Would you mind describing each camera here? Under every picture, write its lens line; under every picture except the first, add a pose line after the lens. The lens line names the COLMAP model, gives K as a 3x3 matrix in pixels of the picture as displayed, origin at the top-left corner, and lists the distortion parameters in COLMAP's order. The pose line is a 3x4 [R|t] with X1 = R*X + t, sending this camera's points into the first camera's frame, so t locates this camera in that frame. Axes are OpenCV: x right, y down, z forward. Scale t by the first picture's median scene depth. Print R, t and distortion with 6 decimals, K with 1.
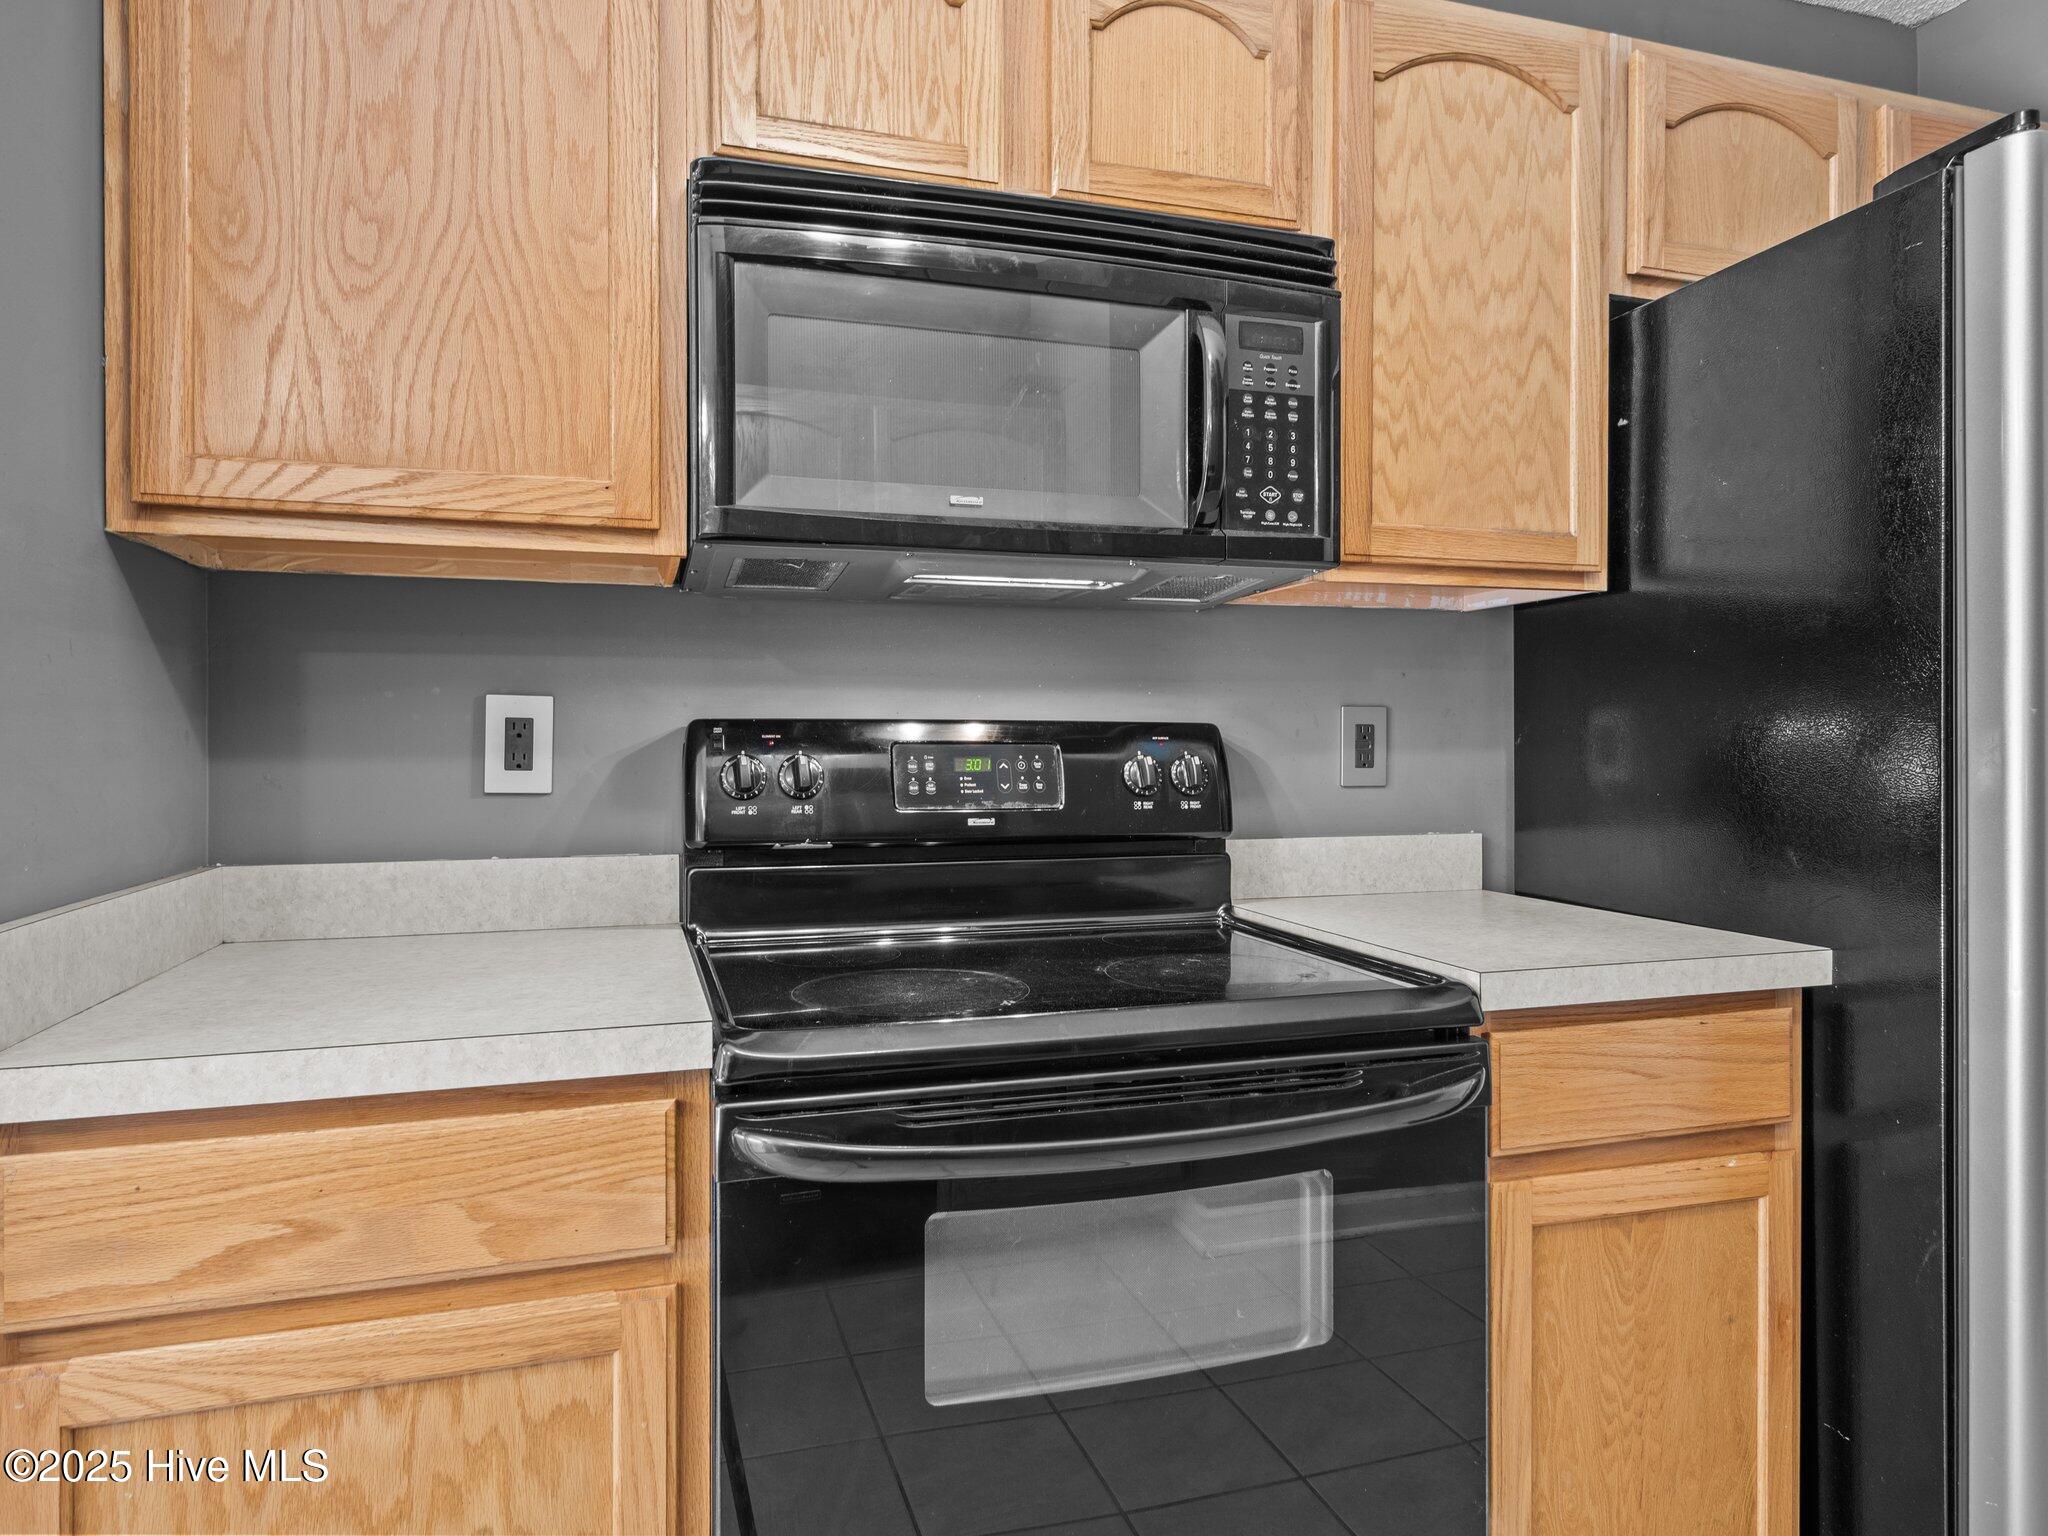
lens RADIAL K [[1240.3, 0, 1024.0], [0, 1240.3, 768.0], [0, 0, 1]] dist [-0.001916, -0.001019]
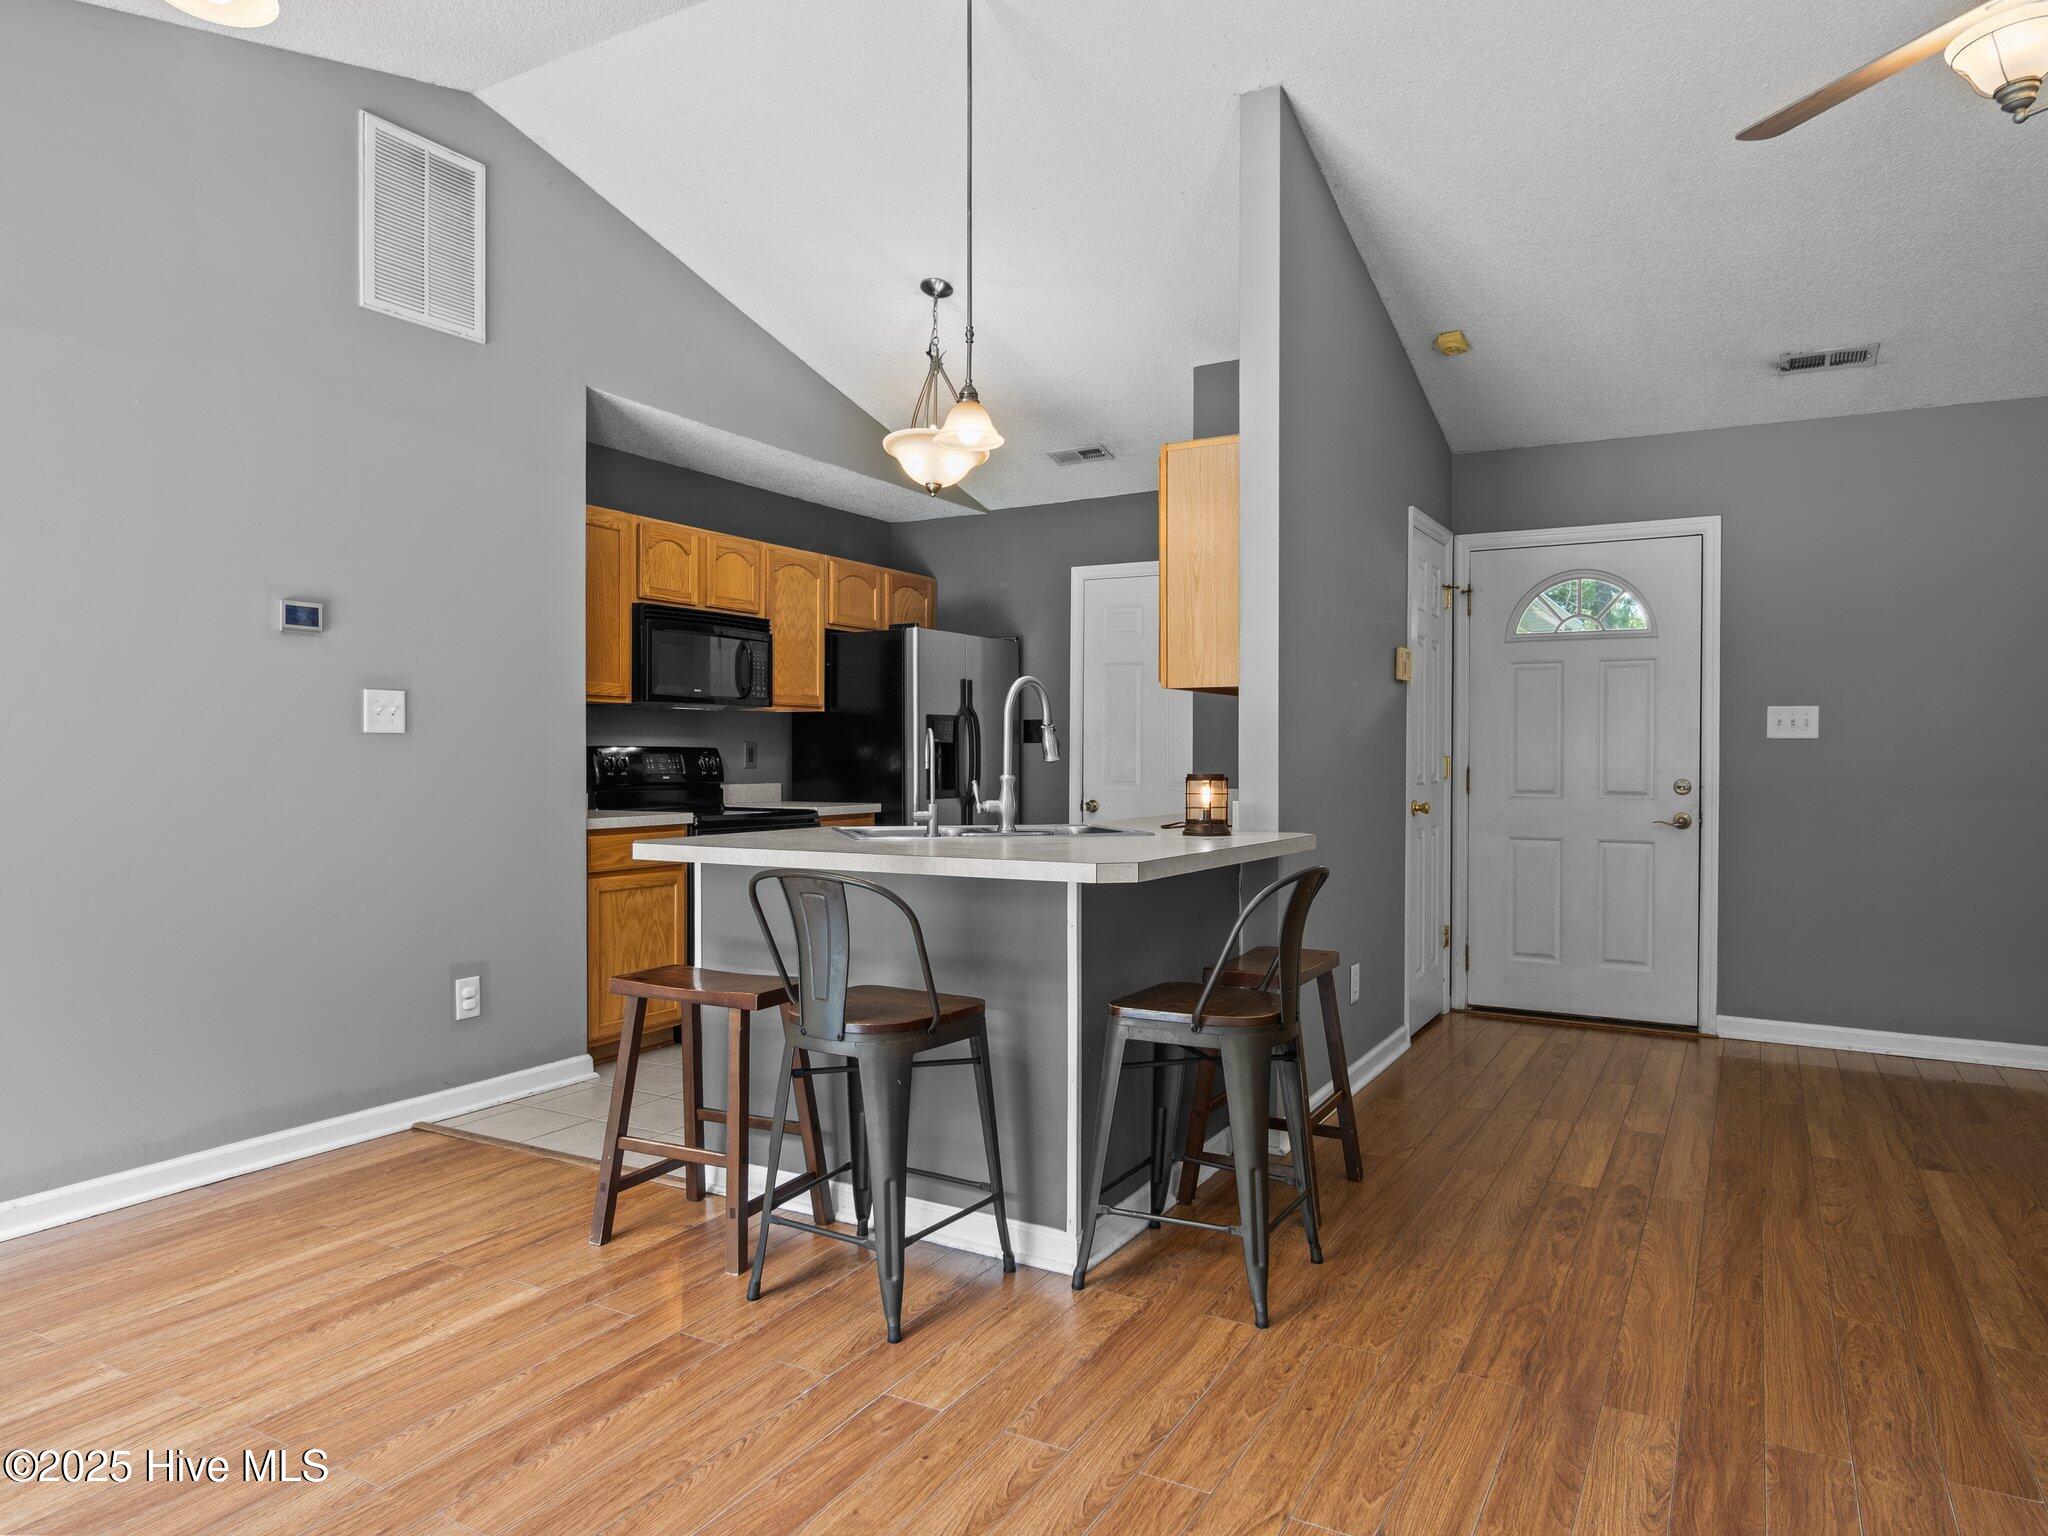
lens RADIAL K [[1277.0, 0, 1043.7], [0, 1277.0, 765.4], [0, 0, 1]] dist [0.004701, 0.000599]
pose [[0.729909, 0.002530, 0.683540, -1.572458], [0.000598, 0.999990, -0.004339, 0.025184], [-0.683545, 0.003576, 0.729900, -2.096653]]
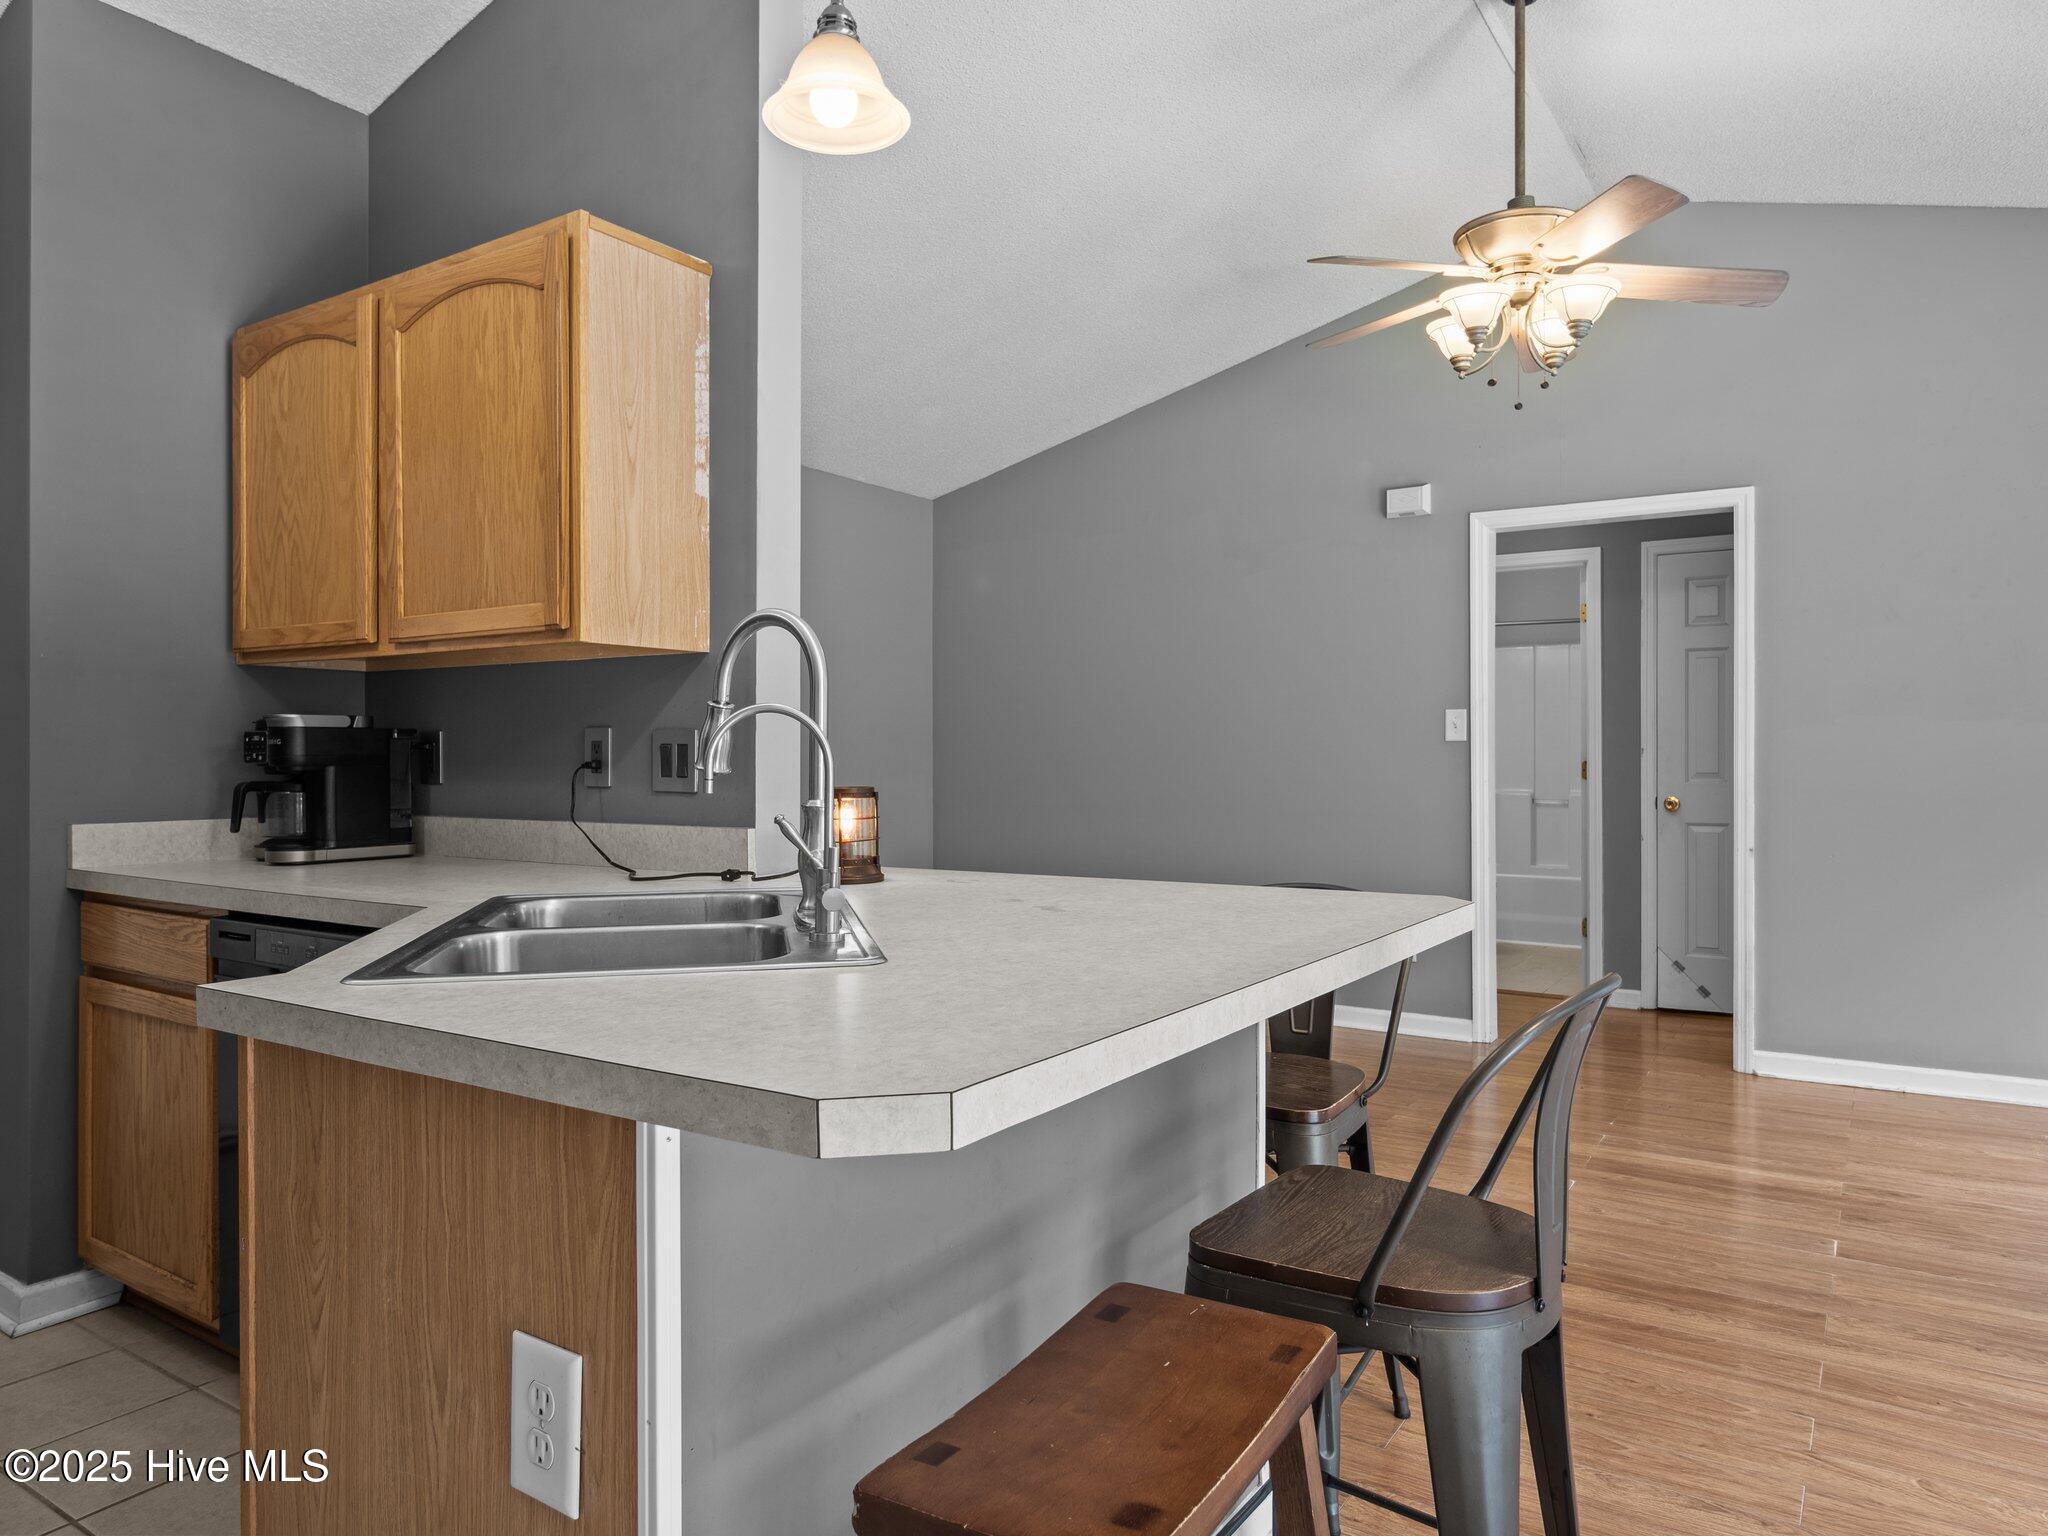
lens RADIAL K [[1301.8, 0, 1029.6], [0, 1301.8, 755.2], [0, 0, 1]] dist [0.002863, -0.002469]
pose [[-0.628541, 0.012489, 0.777676, -1.144677], [0.017559, 0.999844, -0.001865, 0.002032], [-0.777578, 0.012483, -0.628663, -0.010317]]
